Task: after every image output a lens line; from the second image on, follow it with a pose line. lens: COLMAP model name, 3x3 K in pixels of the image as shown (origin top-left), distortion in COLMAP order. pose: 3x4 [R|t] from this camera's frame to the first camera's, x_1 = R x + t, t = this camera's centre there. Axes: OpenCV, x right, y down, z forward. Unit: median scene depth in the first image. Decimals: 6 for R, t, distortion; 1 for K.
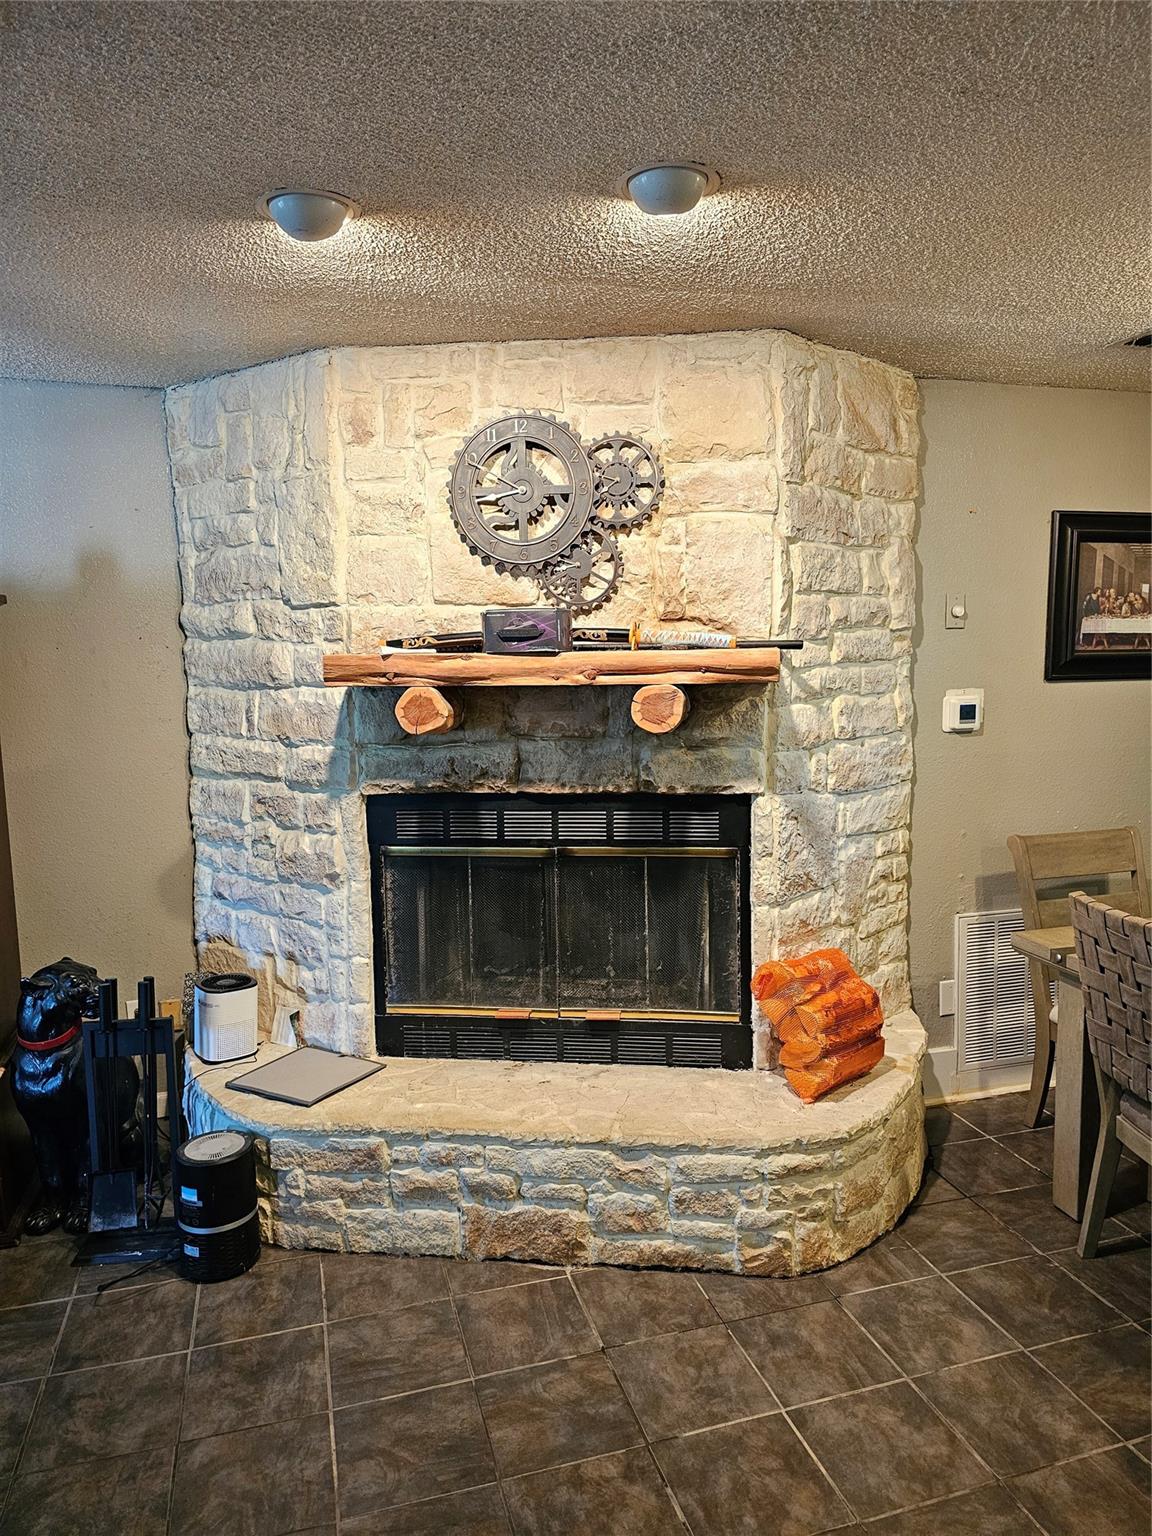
lens RADIAL K [[1033.9, 0, 603.2], [0, 1033.9, 766.4], [0, 0, 1]] dist [0.045974, -0.046430]
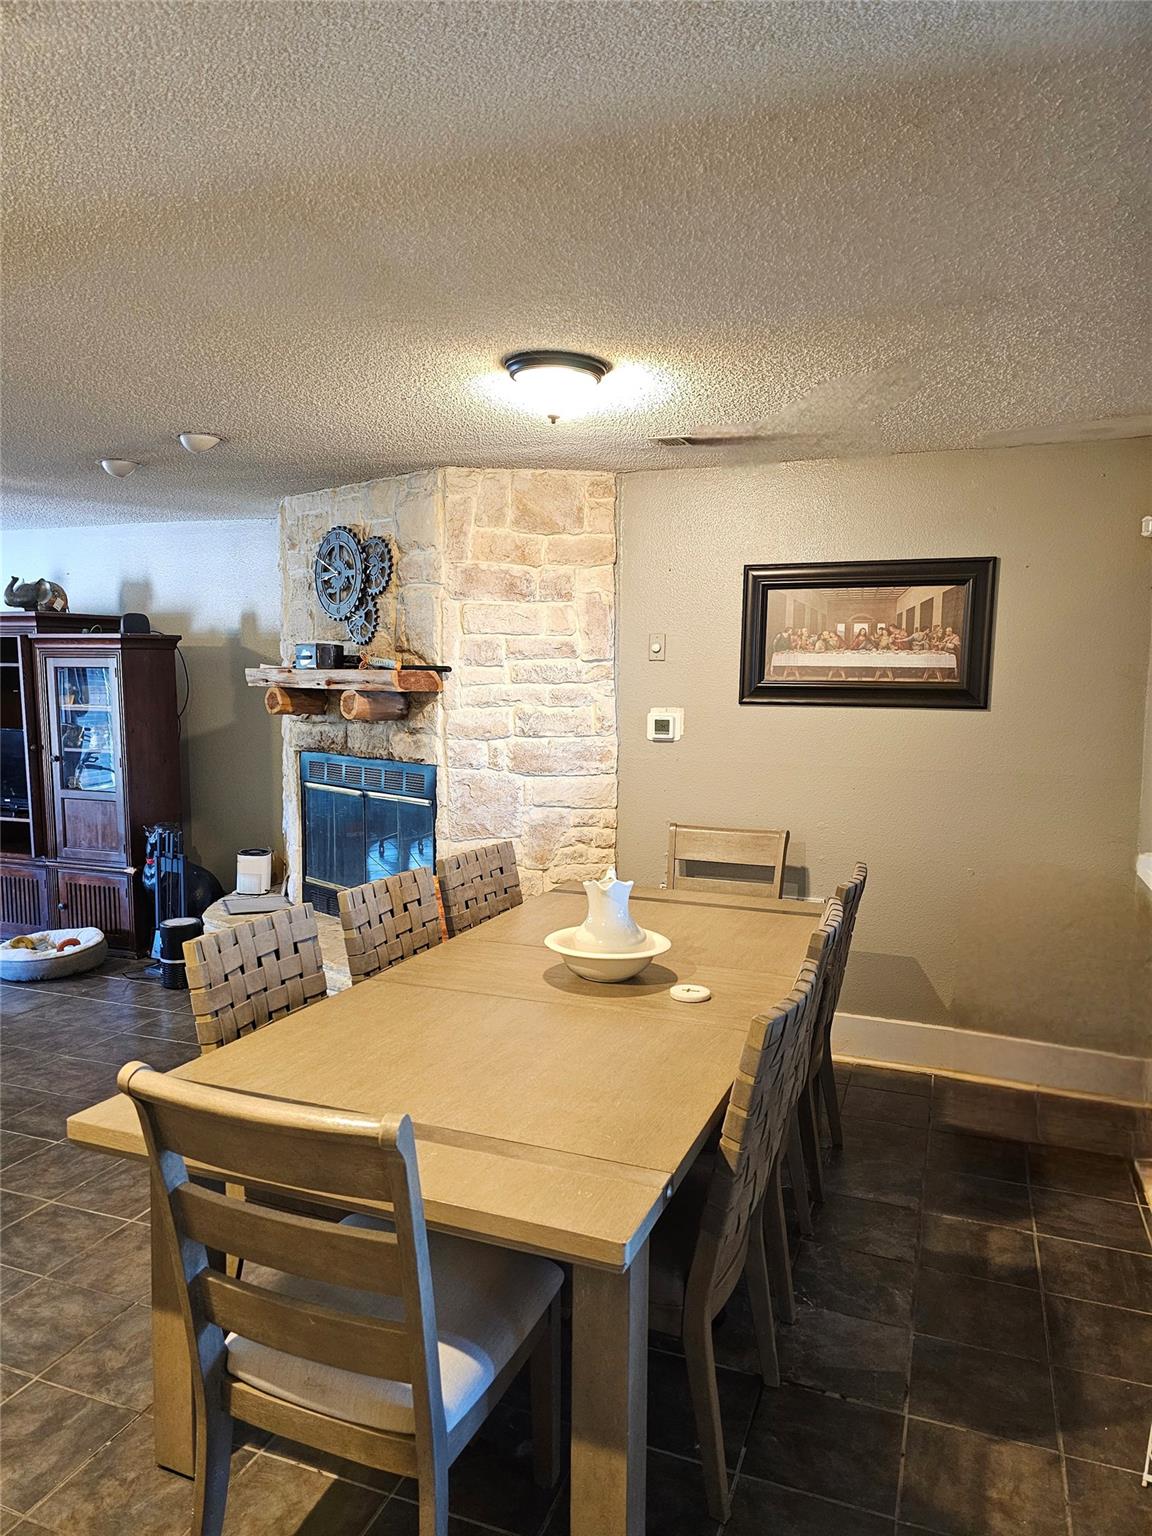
lens RADIAL K [[1044.5, 0, 574.5], [0, 1044.5, 778.3], [0, 0, 1]] dist [0.128740, -0.065404]
pose [[0.783164, 0.083815, -0.616140, 1.309769], [-0.090815, 0.995667, 0.020010, -0.004031], [0.615147, 0.040284, 0.787382, -0.102562]]
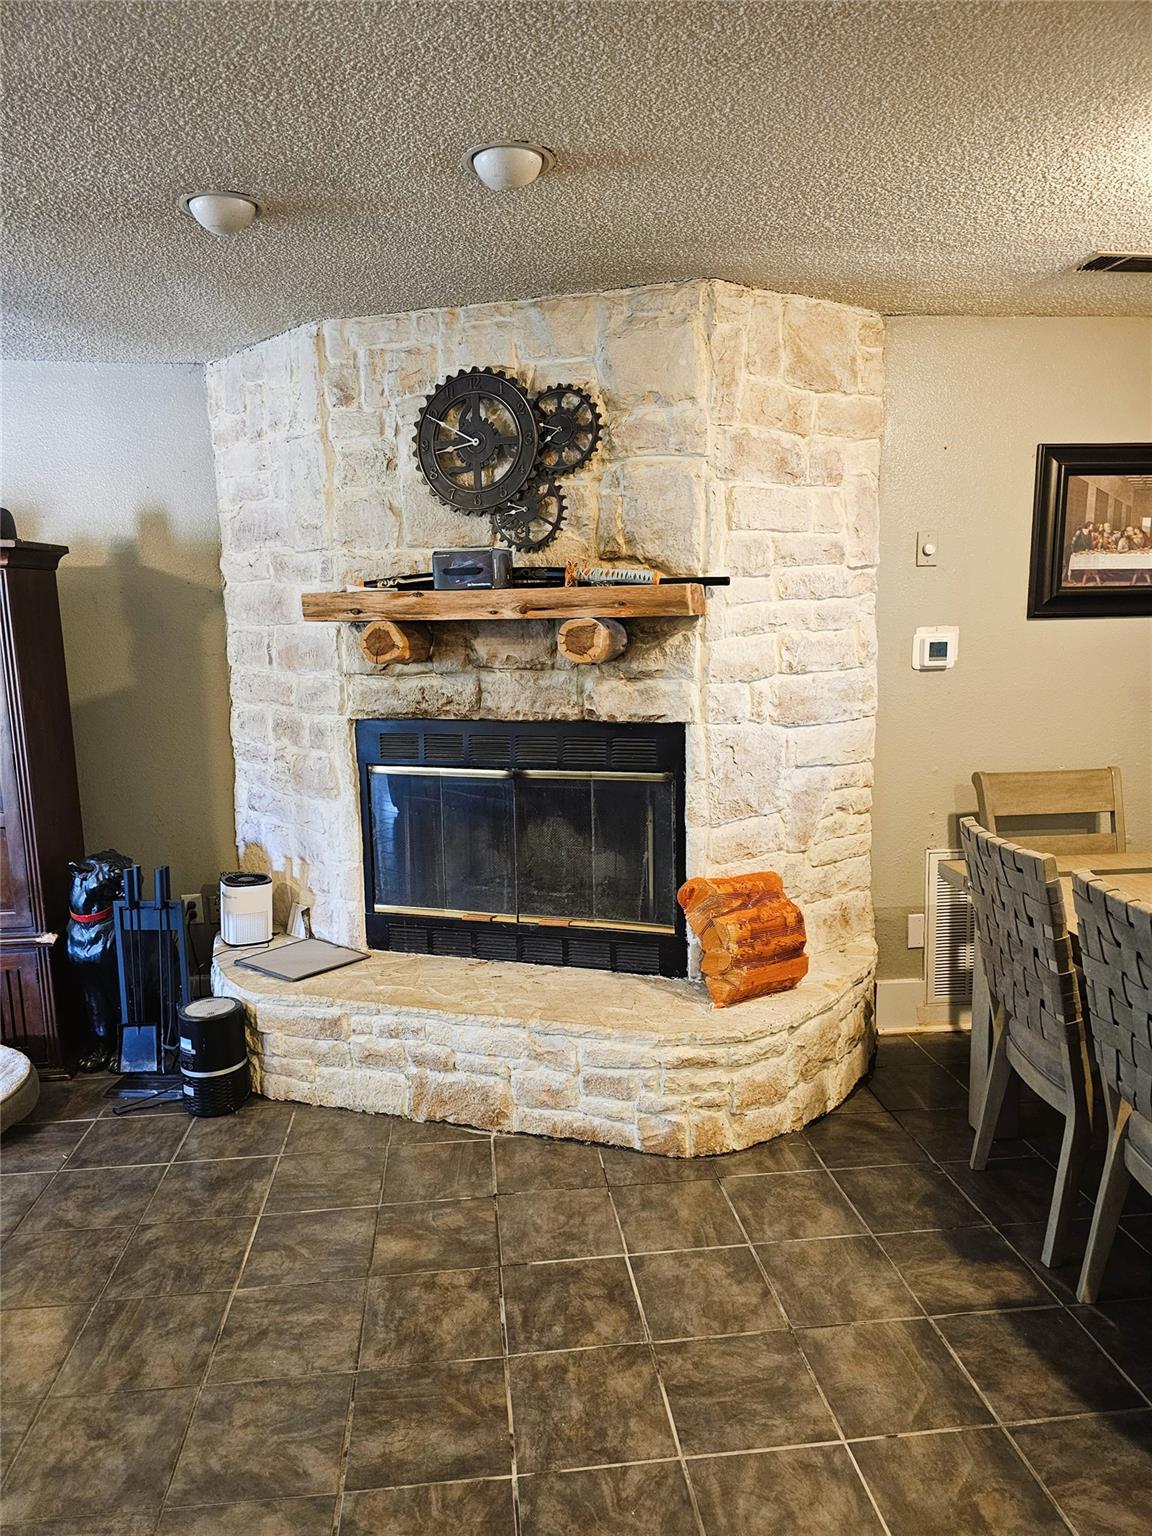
lens RADIAL K [[1035.4, 0, 576.0], [0, 1035.4, 768.0], [0, 0, 1]] dist [0.054482, -0.059916]
pose [[0.982090, 0.024231, -0.186846, 0.241655], [-0.016114, 0.998864, 0.044840, 0.028303], [0.187721, -0.041026, 0.981365, -0.078150]]
